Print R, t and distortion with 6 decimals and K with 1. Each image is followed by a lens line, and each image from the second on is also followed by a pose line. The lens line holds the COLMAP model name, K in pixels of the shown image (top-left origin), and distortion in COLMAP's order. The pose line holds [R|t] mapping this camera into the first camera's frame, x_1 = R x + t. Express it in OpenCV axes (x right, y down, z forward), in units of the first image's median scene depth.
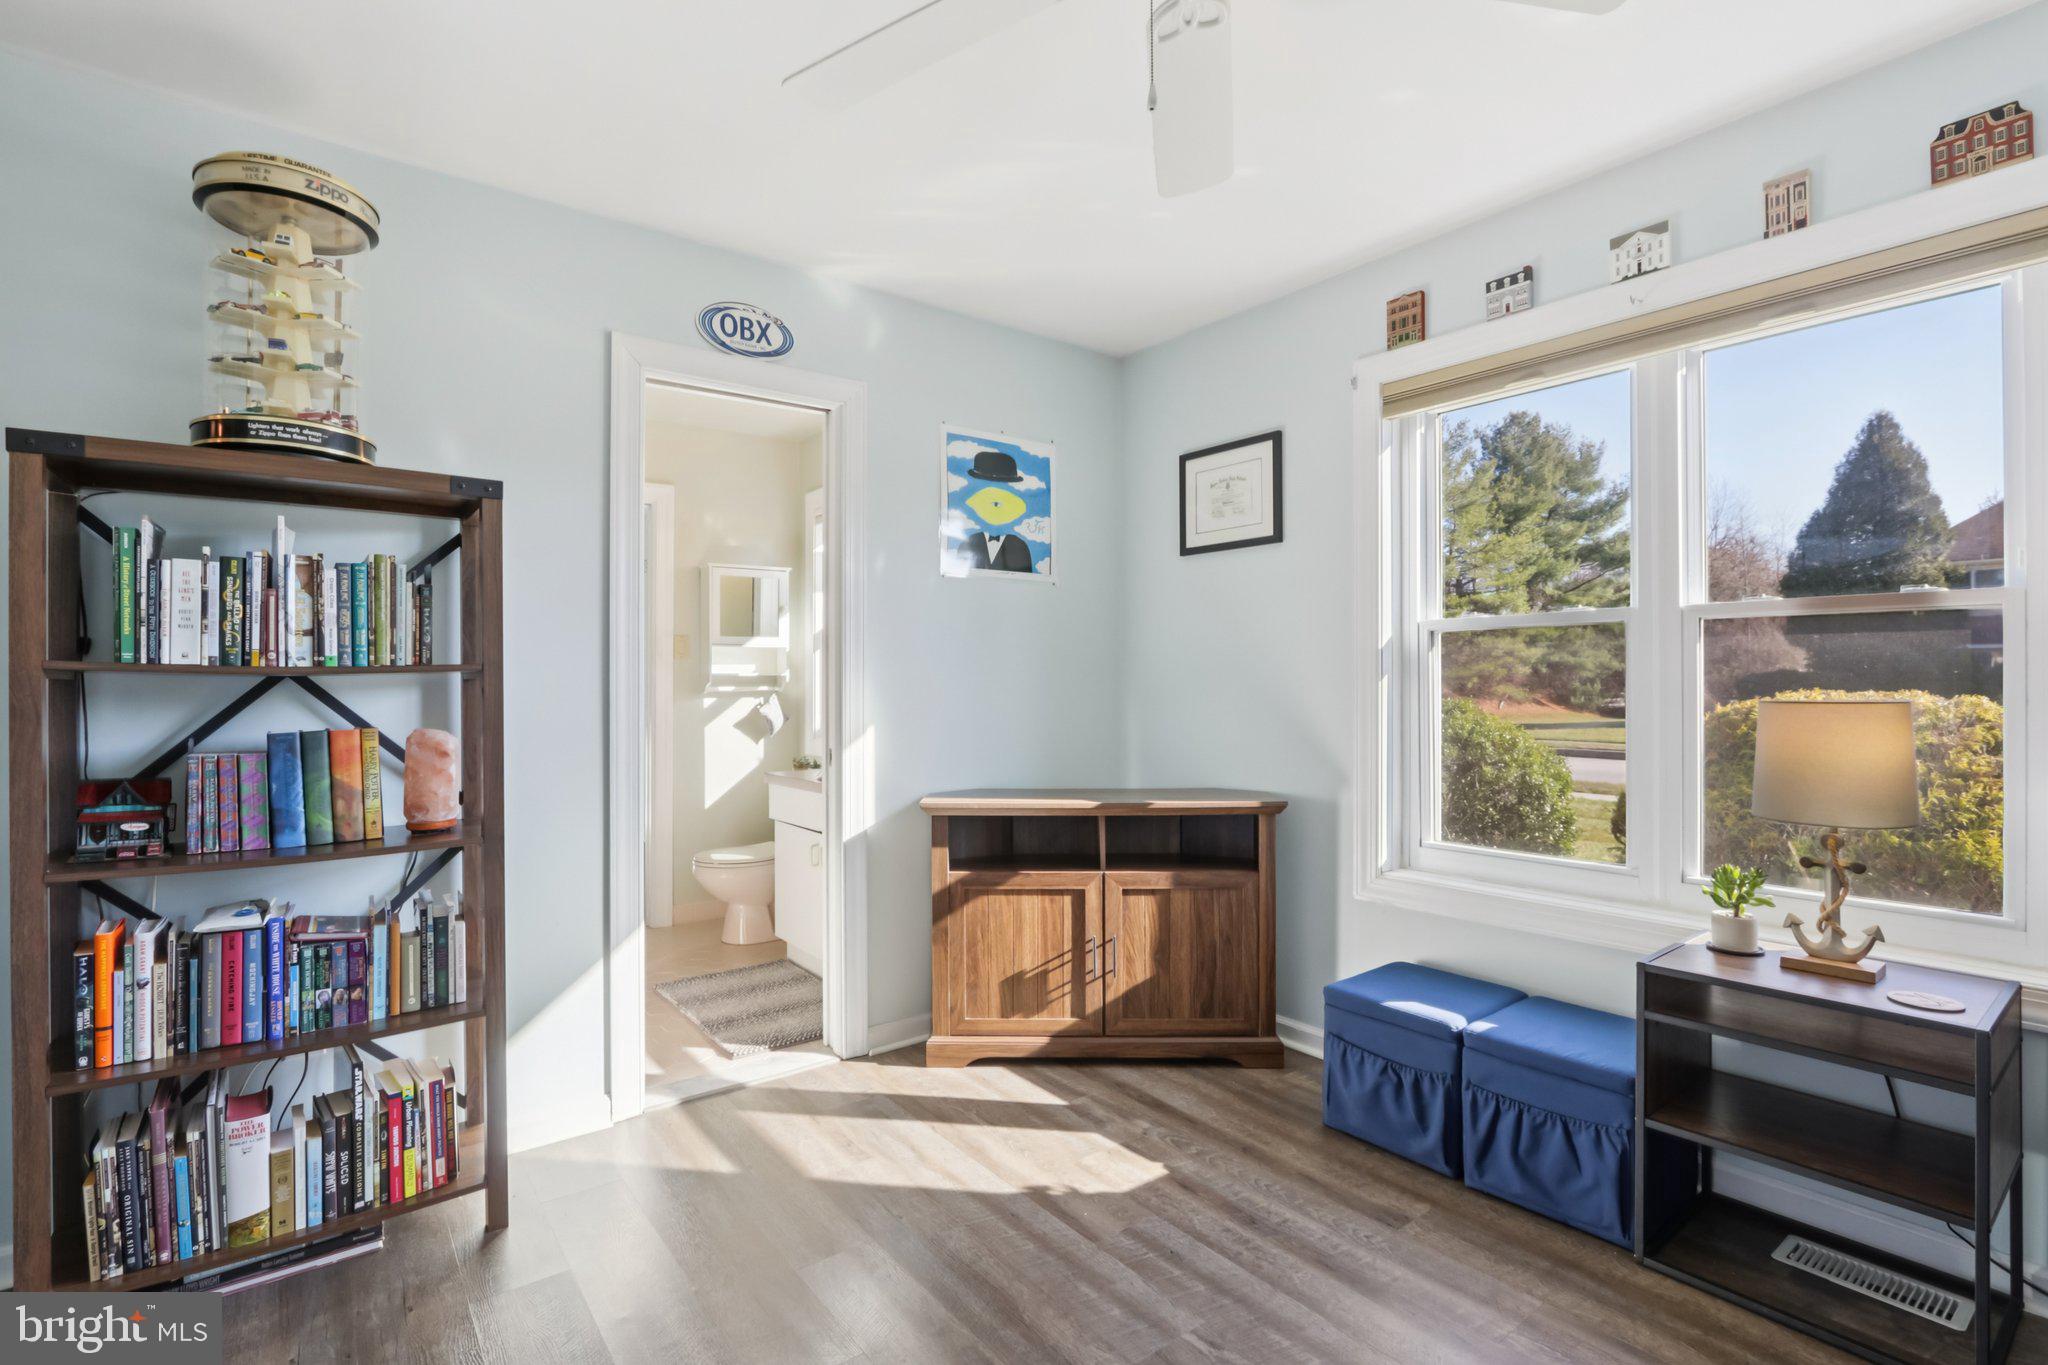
lens RADIAL K [[966.0, 0, 1014.7], [0, 966.0, 674.9], [0, 0, 1]] dist [-0.004577, -0.000480]
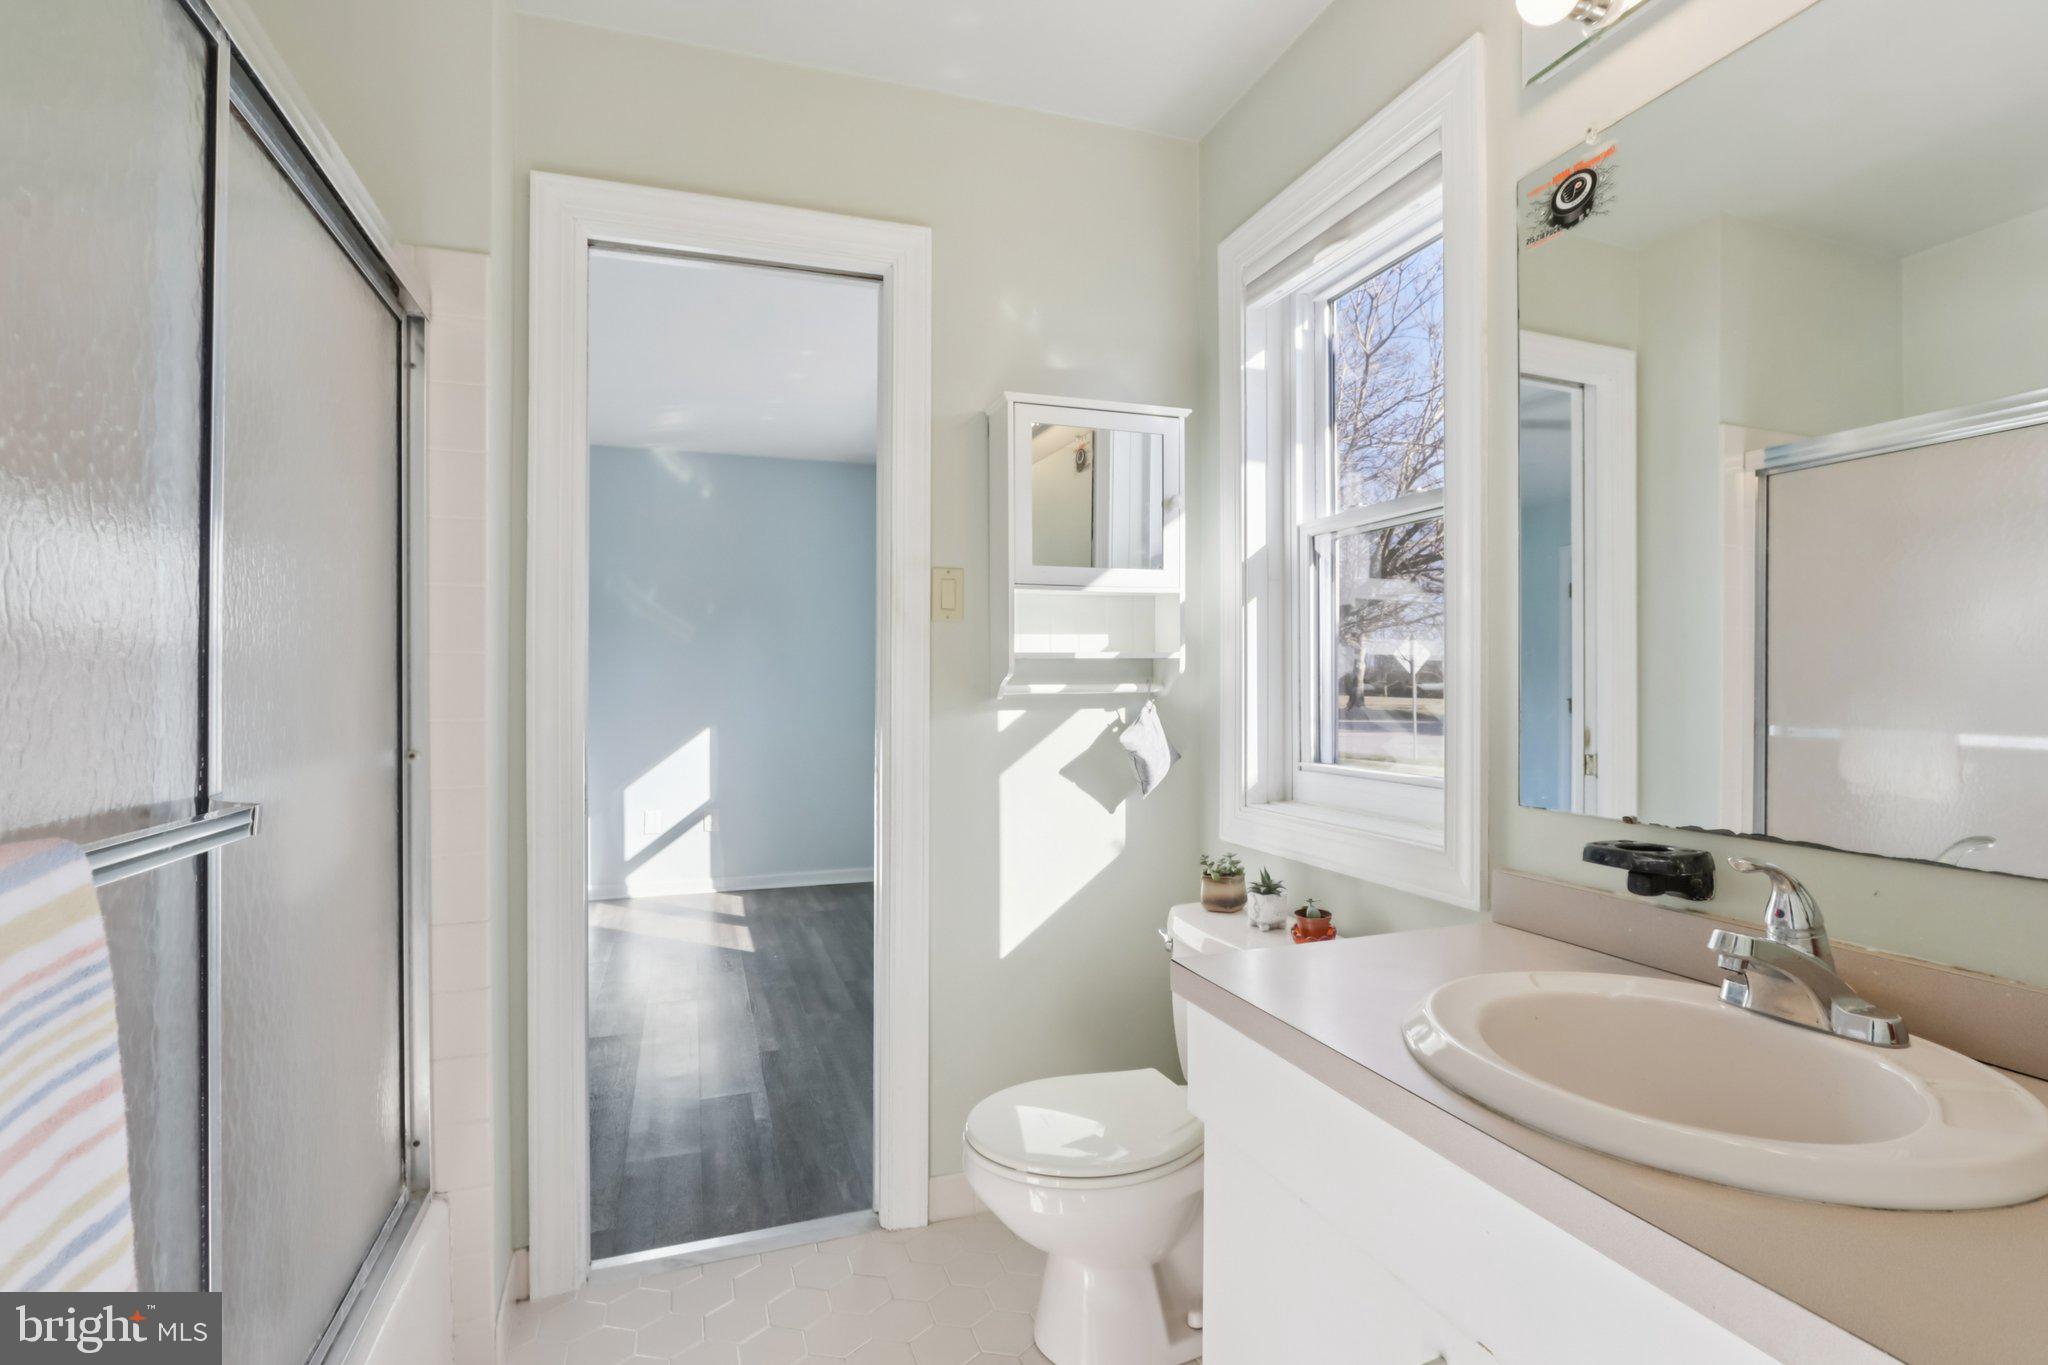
lens RADIAL K [[966.0, 0, 1022.8], [0, 966.0, 685.3], [0, 0, 1]] dist [-0.004577, -0.000480]
pose [[0.946791, -0.000518, -0.321848, -0.164320], [0.000834, 0.999999, 0.000843, 0.012343], [0.321847, -0.001067, 0.946791, 0.570906]]
